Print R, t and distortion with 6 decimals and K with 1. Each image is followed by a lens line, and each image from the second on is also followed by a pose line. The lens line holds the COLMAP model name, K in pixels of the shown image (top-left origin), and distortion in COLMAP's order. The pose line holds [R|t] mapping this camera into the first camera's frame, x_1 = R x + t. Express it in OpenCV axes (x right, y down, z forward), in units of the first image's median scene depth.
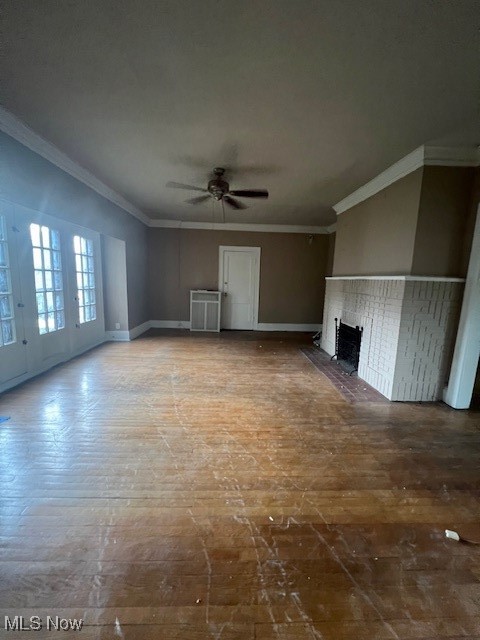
lens RADIAL K [[257.3, 0, 240.9], [0, 257.3, 317.7], [0, 0, 1]] dist [-0.003262, 0.000758]
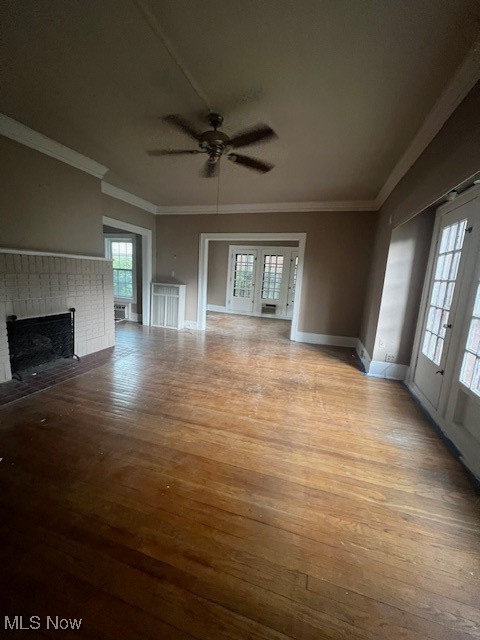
lens RADIAL K [[257.3, 0, 241.6], [0, 257.3, 318.7], [0, 0, 1]] dist [-0.003262, 0.000758]
pose [[-0.938720, -0.146322, 0.312080, -0.454022], [-0.039340, 0.944987, 0.324733, -0.280691], [-0.342427, 0.292556, -0.892835, 1.766859]]
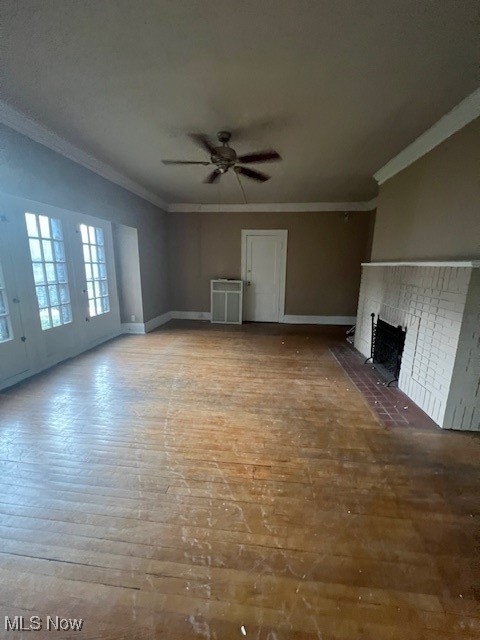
lens RADIAL K [[257.3, 0, 240.9], [0, 257.3, 317.5], [0, 0, 1]] dist [-0.003262, 0.000758]
pose [[0.989914, 0.009923, -0.141319, 0.088078], [-0.002554, 0.998632, 0.052230, -0.034287], [0.141644, -0.051343, 0.988585, 0.163765]]
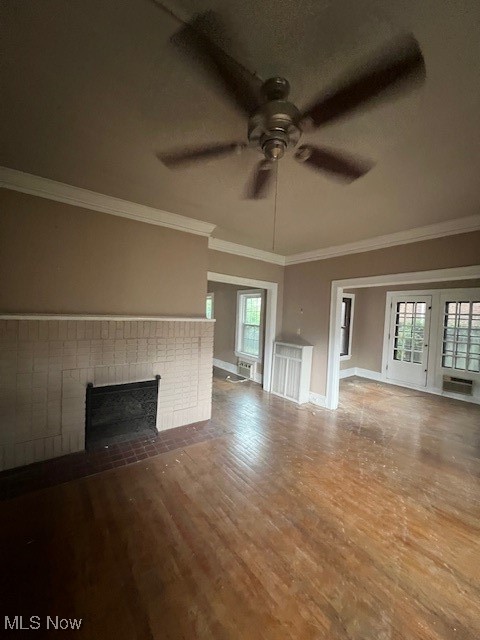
lens RADIAL K [[257.3, 0, 240.3], [0, 257.3, 319.2], [0, 0, 1]] dist [-0.003262, 0.000758]
pose [[-0.565555, -0.074568, 0.821333, -0.414476], [0.066823, 0.988486, 0.135756, -0.267540], [-0.821999, 0.131661, -0.554060, 1.313649]]
